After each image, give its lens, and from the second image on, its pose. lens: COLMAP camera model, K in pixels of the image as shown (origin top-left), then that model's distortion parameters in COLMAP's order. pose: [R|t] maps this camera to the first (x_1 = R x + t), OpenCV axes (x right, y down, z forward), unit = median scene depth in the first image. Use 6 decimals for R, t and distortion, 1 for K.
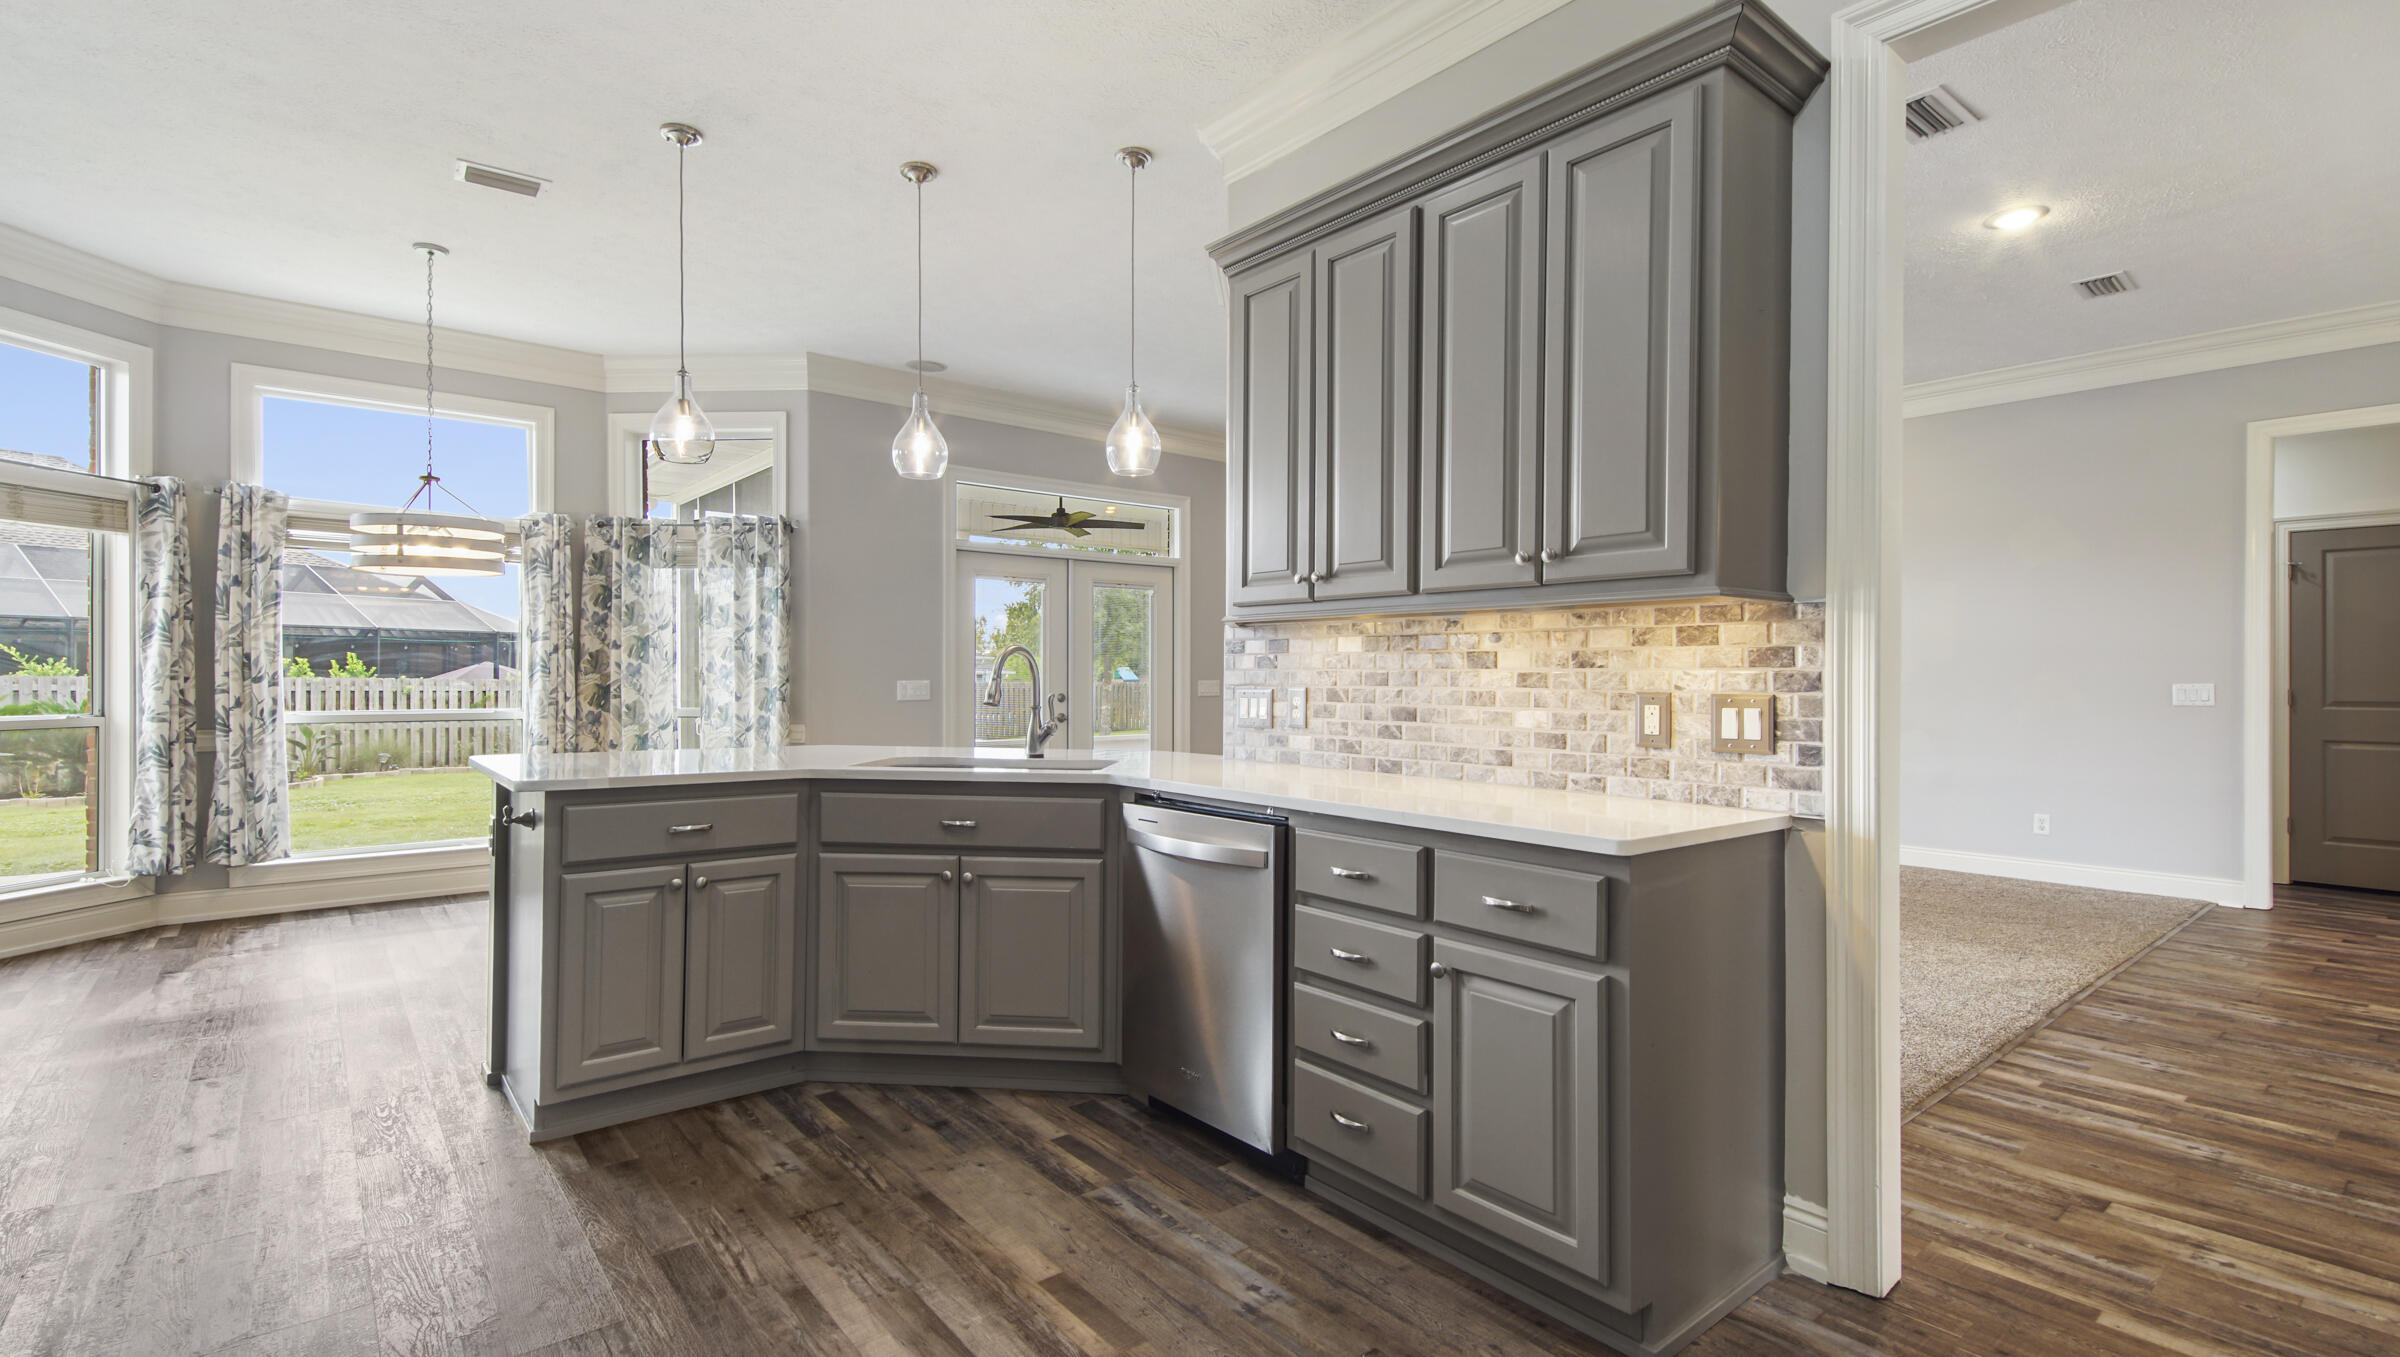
lens RADIAL K [[1072.5, 0, 1201.4], [0, 1072.5, 680.2], [0, 0, 1]] dist [0.021531, -0.002531]
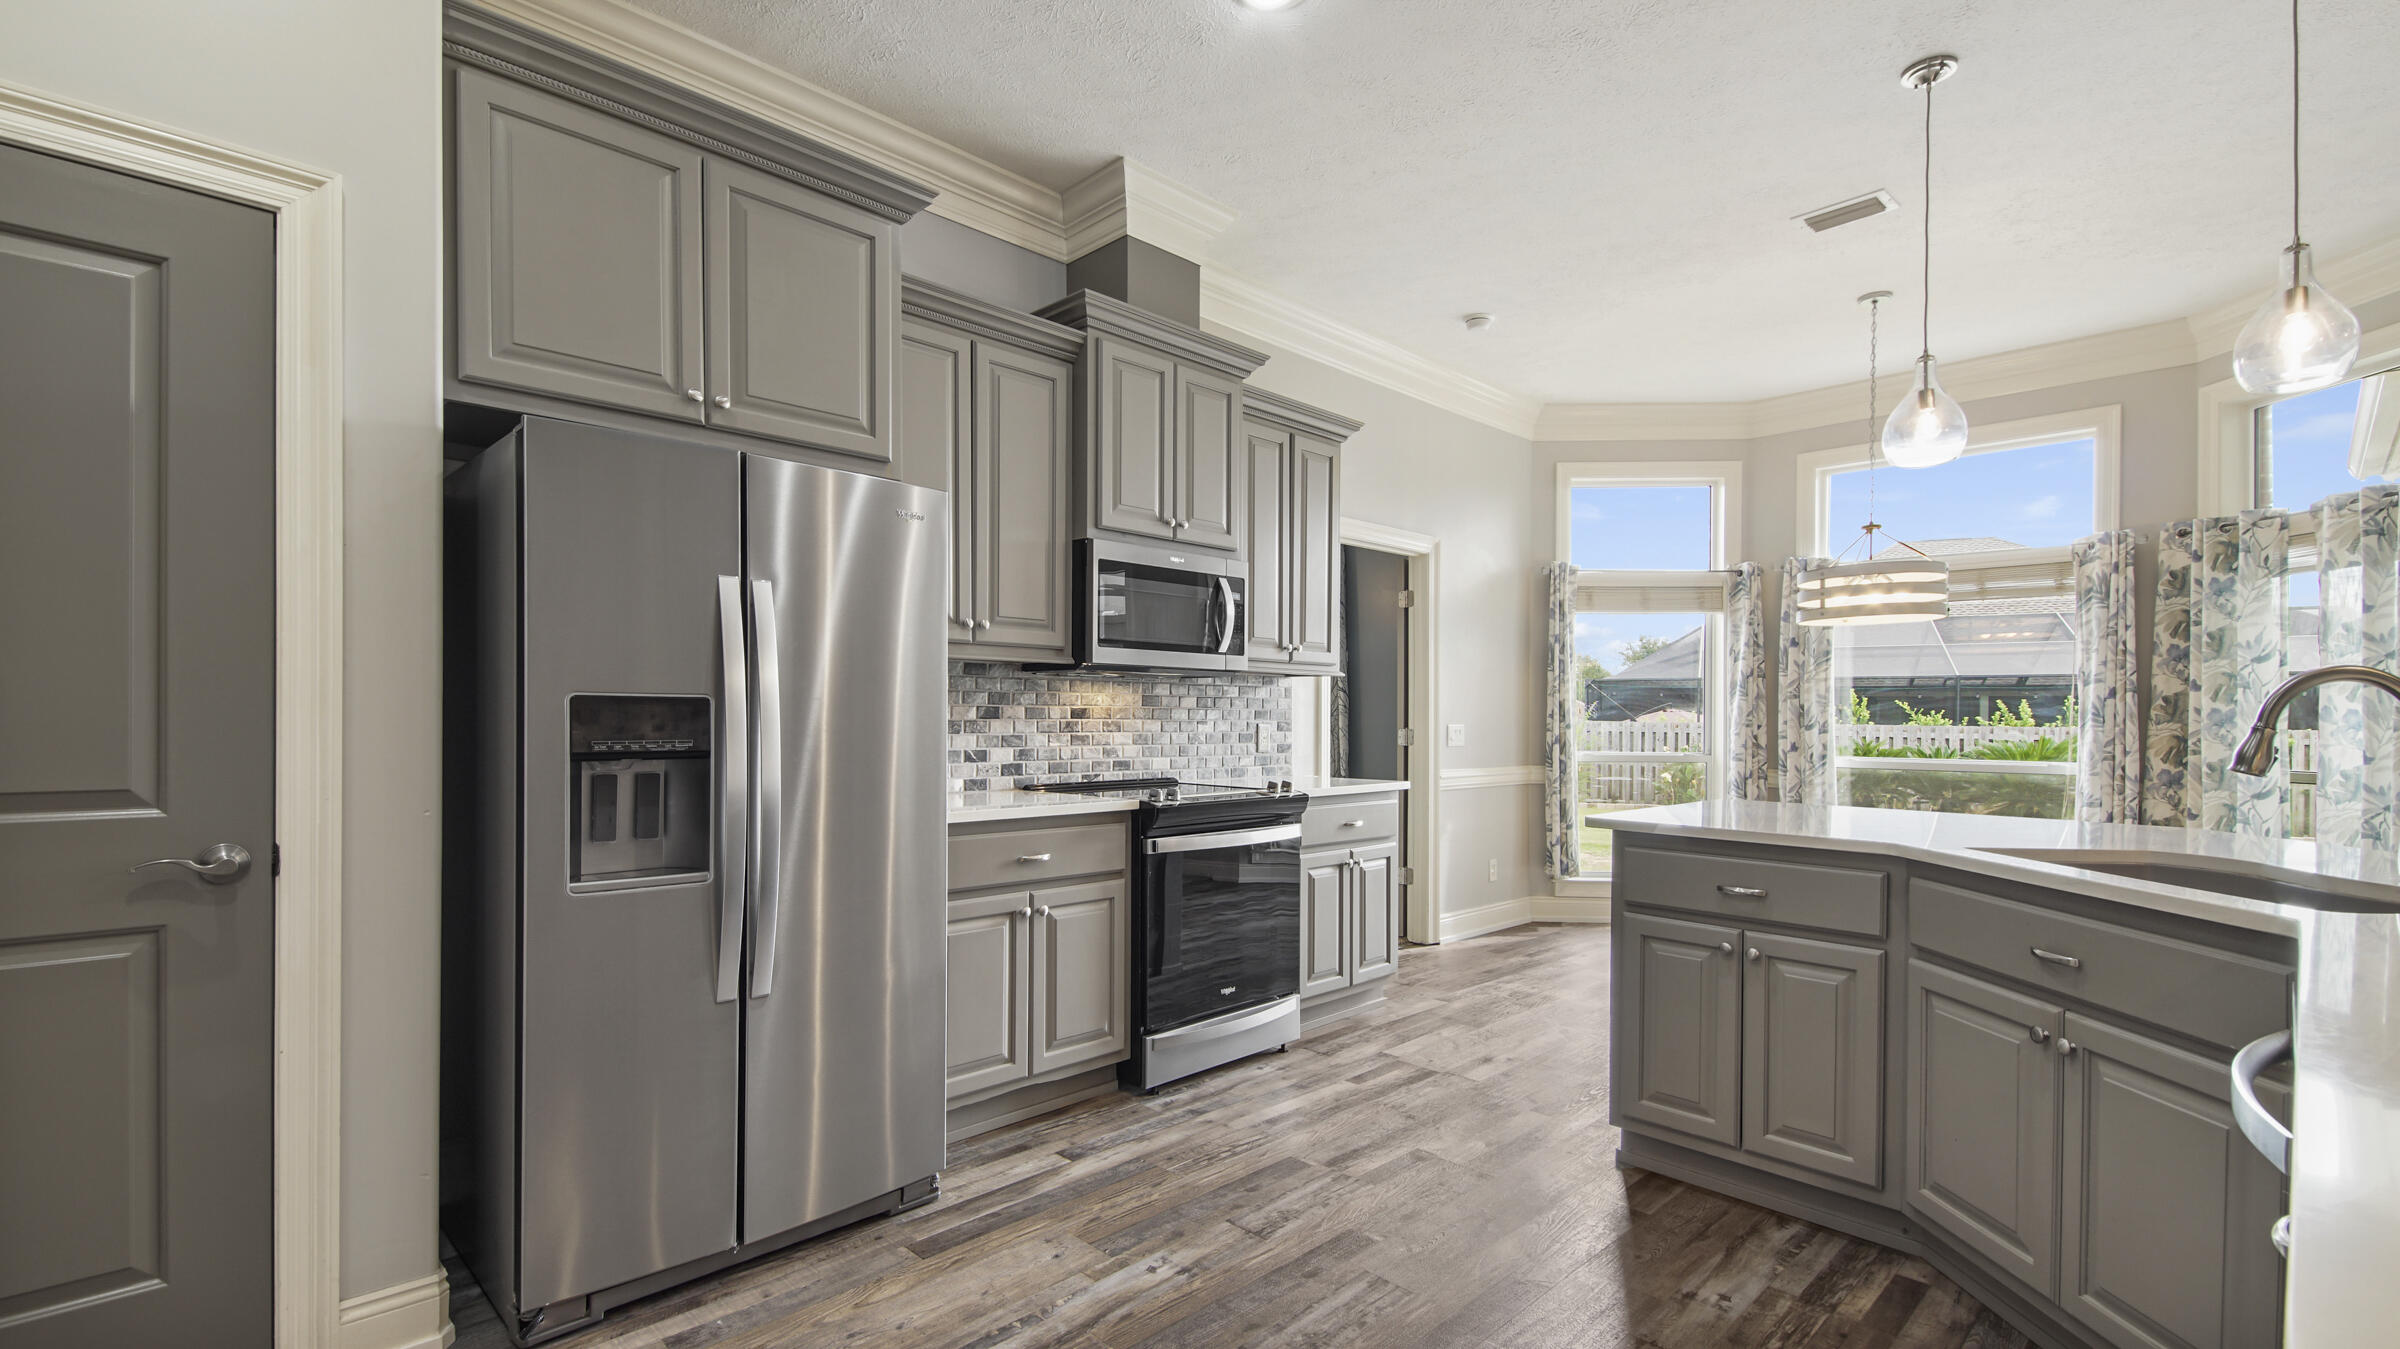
lens RADIAL K [[1085.5, 0, 1182.2], [0, 1085.5, 721.2], [0, 0, 1]] dist [0.033870, -0.019679]
pose [[0.089282, -0.000256, -0.996006, 0.263955], [-0.009488, 0.999954, -0.001108, 0.000609], [0.995961, 0.009549, 0.089276, 0.302385]]
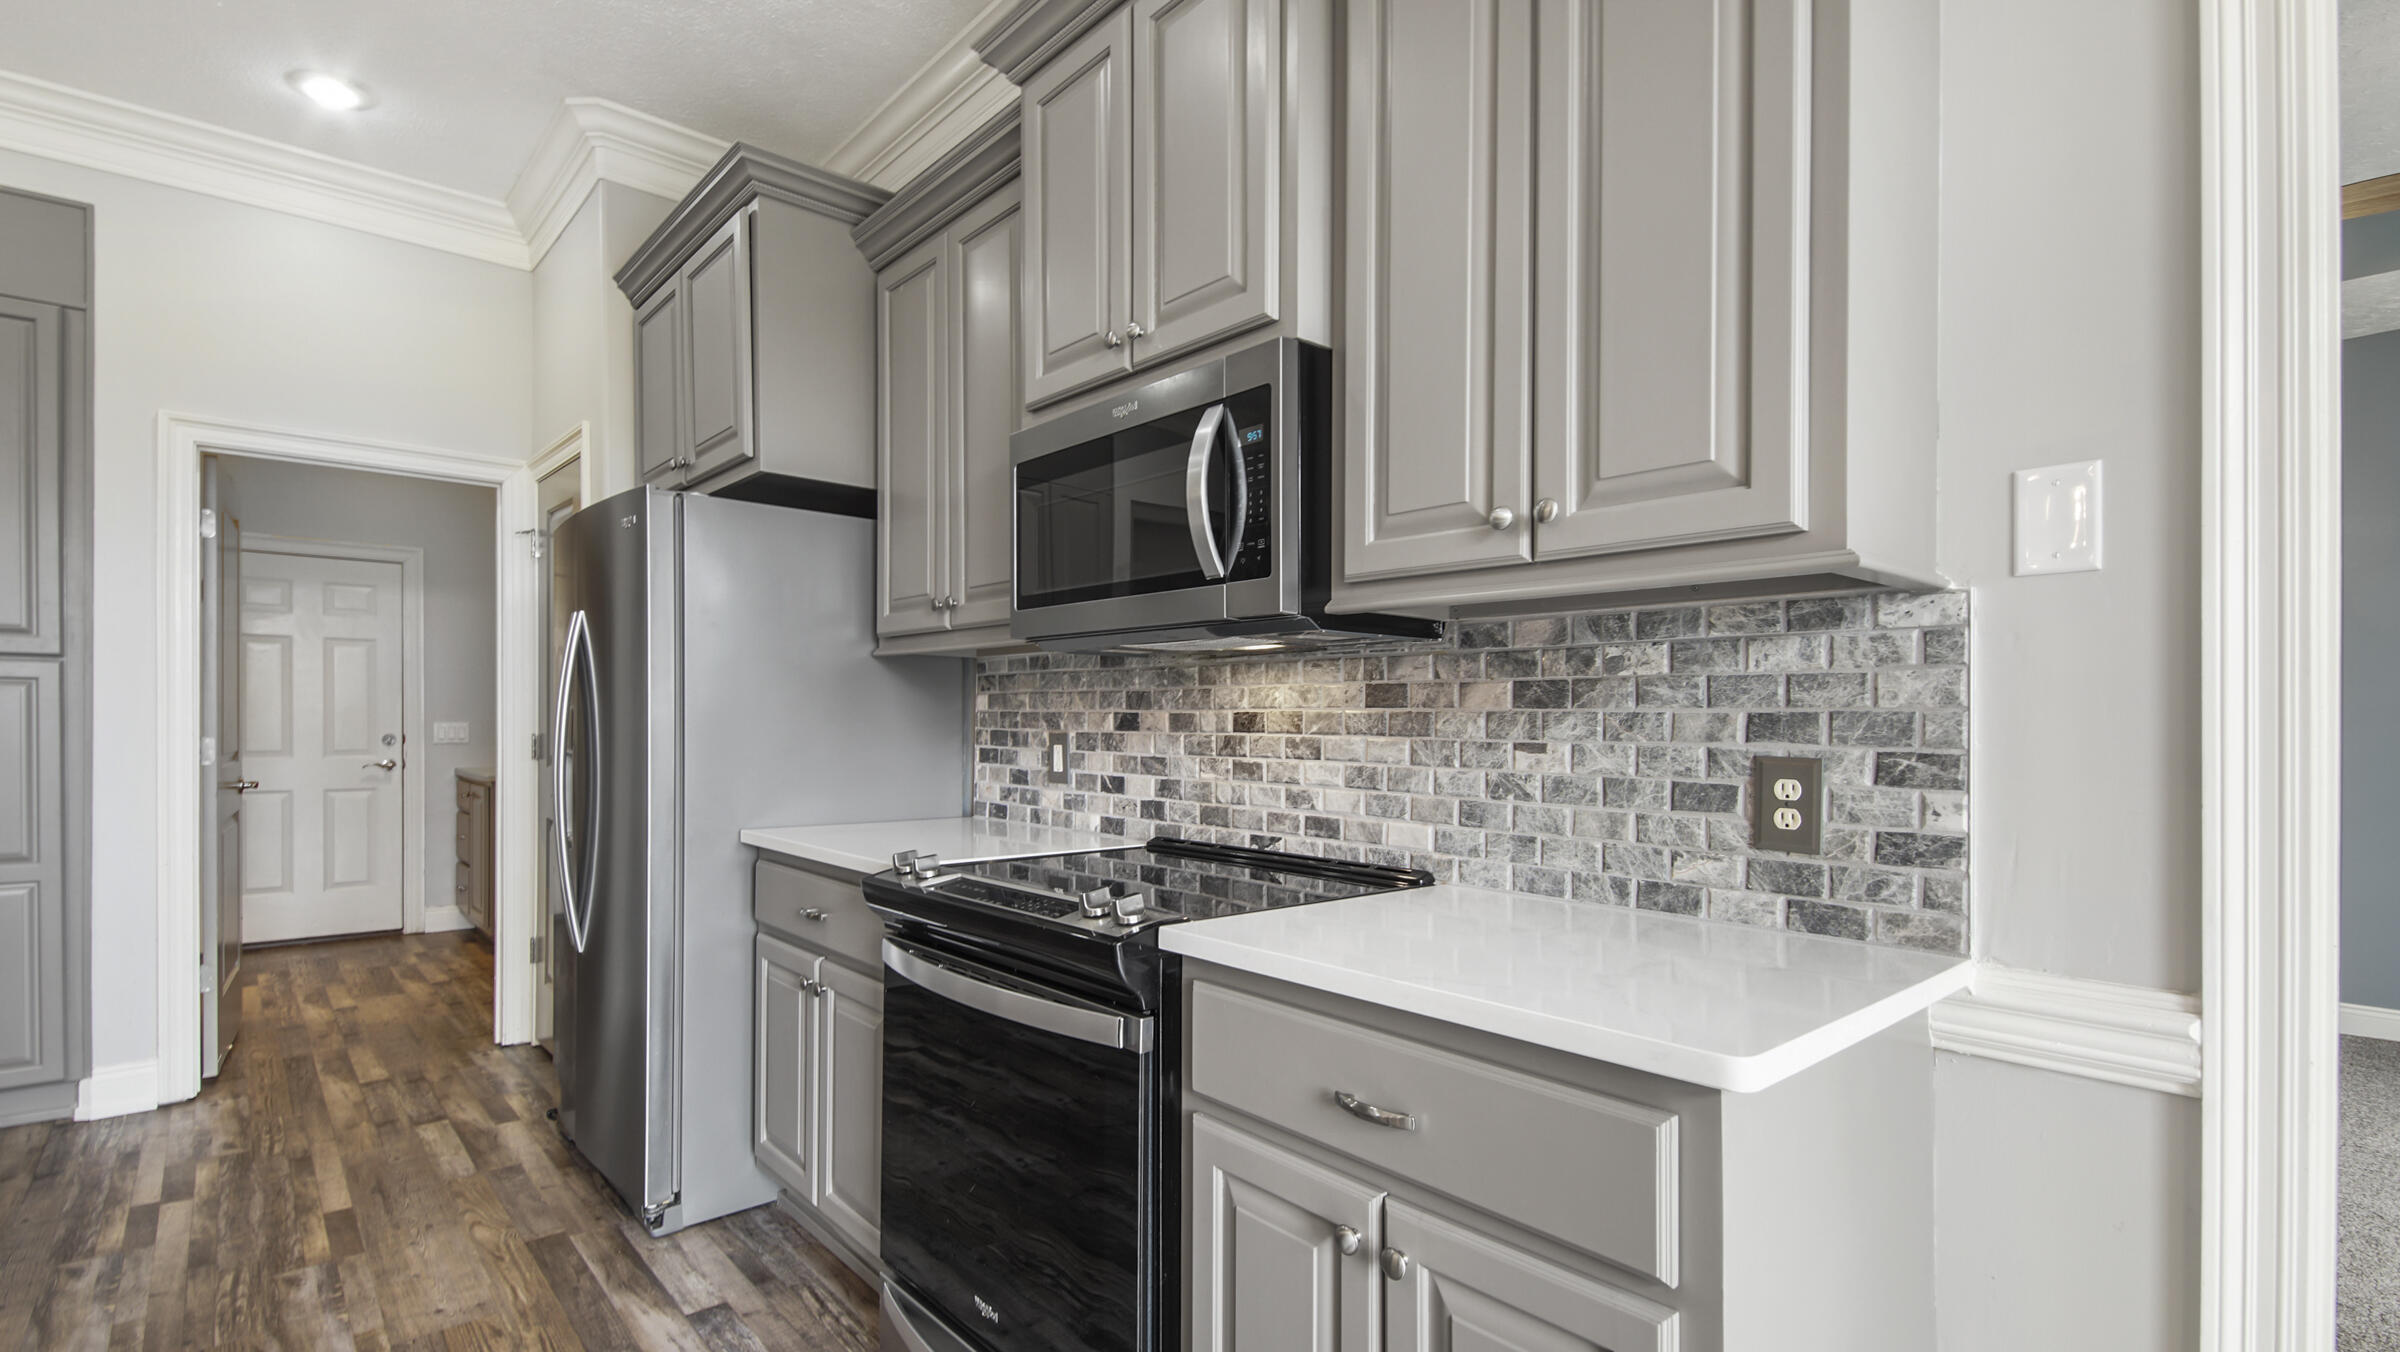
lens RADIAL K [[1085.5, 0, 1188.5], [0, 1085.5, 724.9], [0, 0, 1]] dist [0.033870, -0.019679]
pose [[-0.999538, -0.012853, -0.027547, -0.634597], [-0.013041, 0.999893, 0.006668, -0.008319], [0.027459, 0.007025, -0.999598, 0.815604]]
